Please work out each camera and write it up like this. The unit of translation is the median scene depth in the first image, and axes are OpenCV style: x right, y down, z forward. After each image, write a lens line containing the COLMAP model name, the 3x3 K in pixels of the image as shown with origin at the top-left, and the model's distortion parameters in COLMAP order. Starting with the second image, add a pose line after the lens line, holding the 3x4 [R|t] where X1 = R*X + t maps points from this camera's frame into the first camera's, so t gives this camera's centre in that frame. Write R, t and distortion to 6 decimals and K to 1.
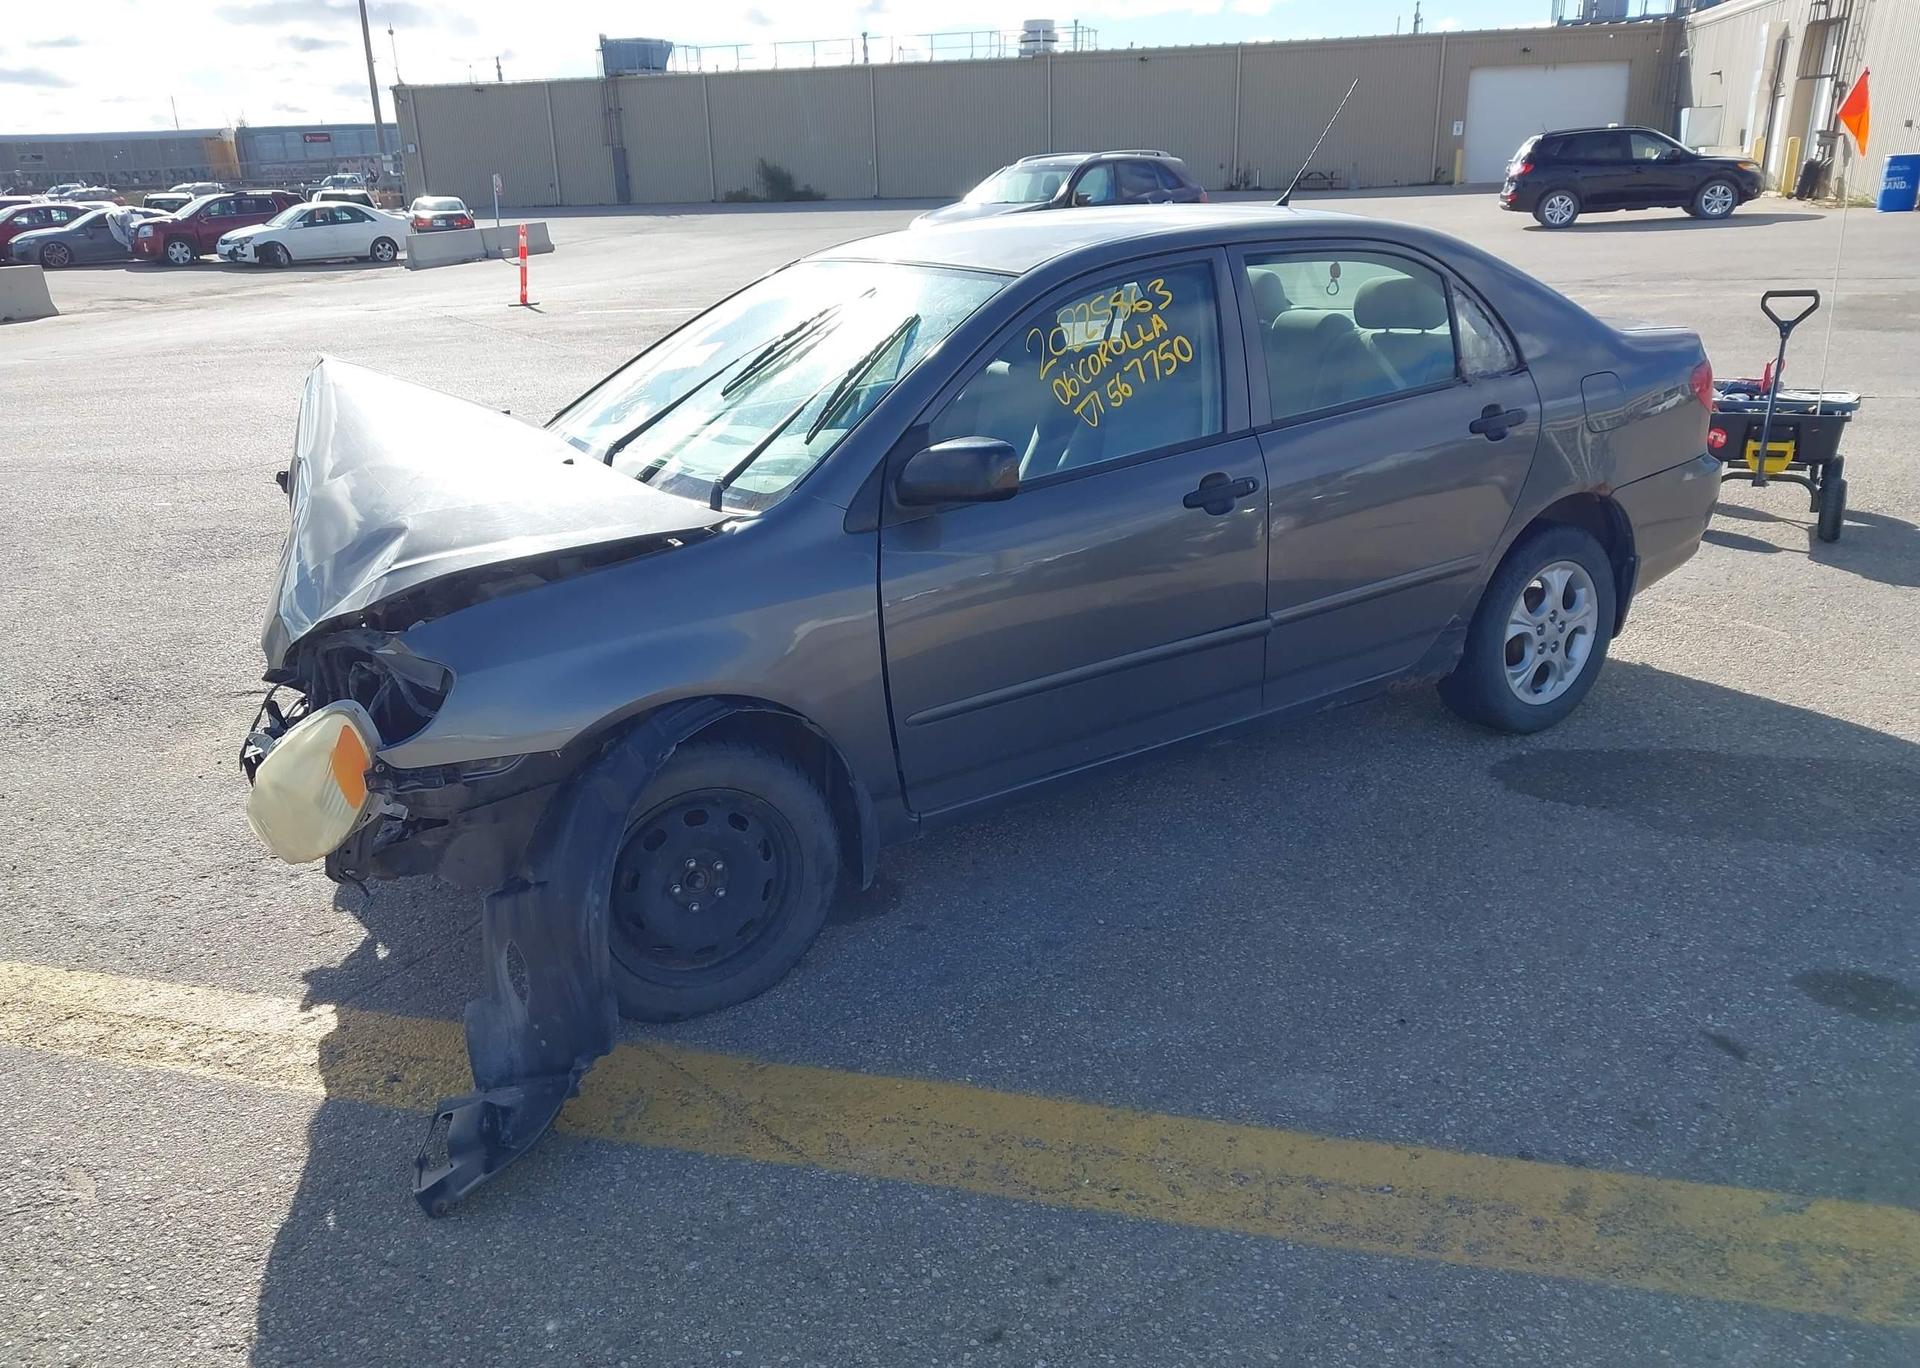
lens RADIAL K [[1547.8, 0, 956.7], [0, 1547.8, 699.4], [0, 0, 1]] dist [0.009796, -0.000642]
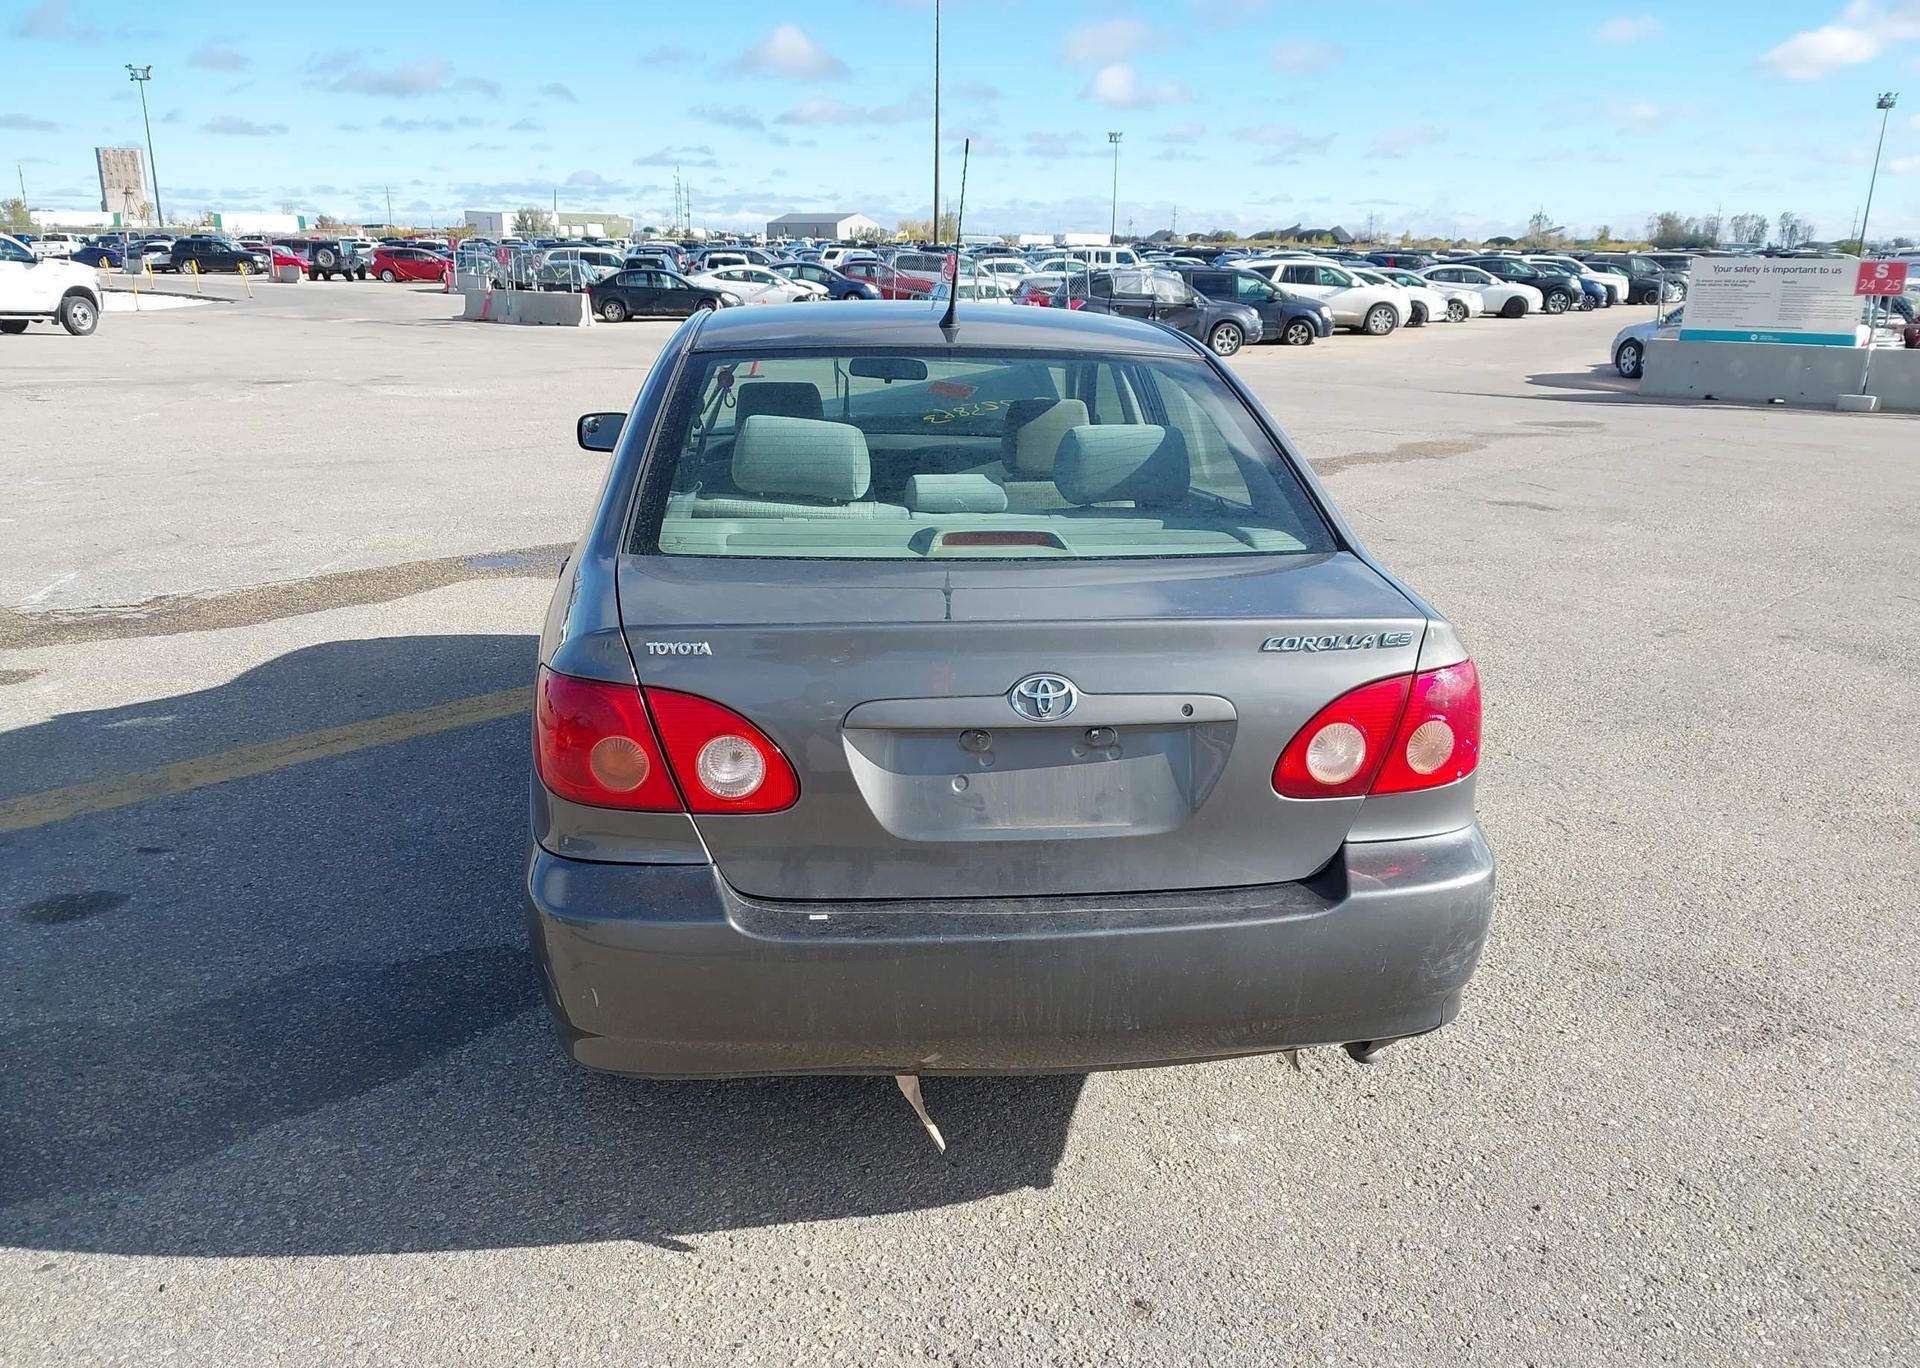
lens RADIAL K [[1547.8, 0, 957.6], [0, 1547.8, 681.1], [0, 0, 1]] dist [0.009796, -0.000642]
pose [[-0.443924, 0.263204, -0.856537, 1.029244], [-0.294650, 0.859853, 0.416934, -0.558852], [0.846234, 0.437466, -0.304157, 1.517087]]
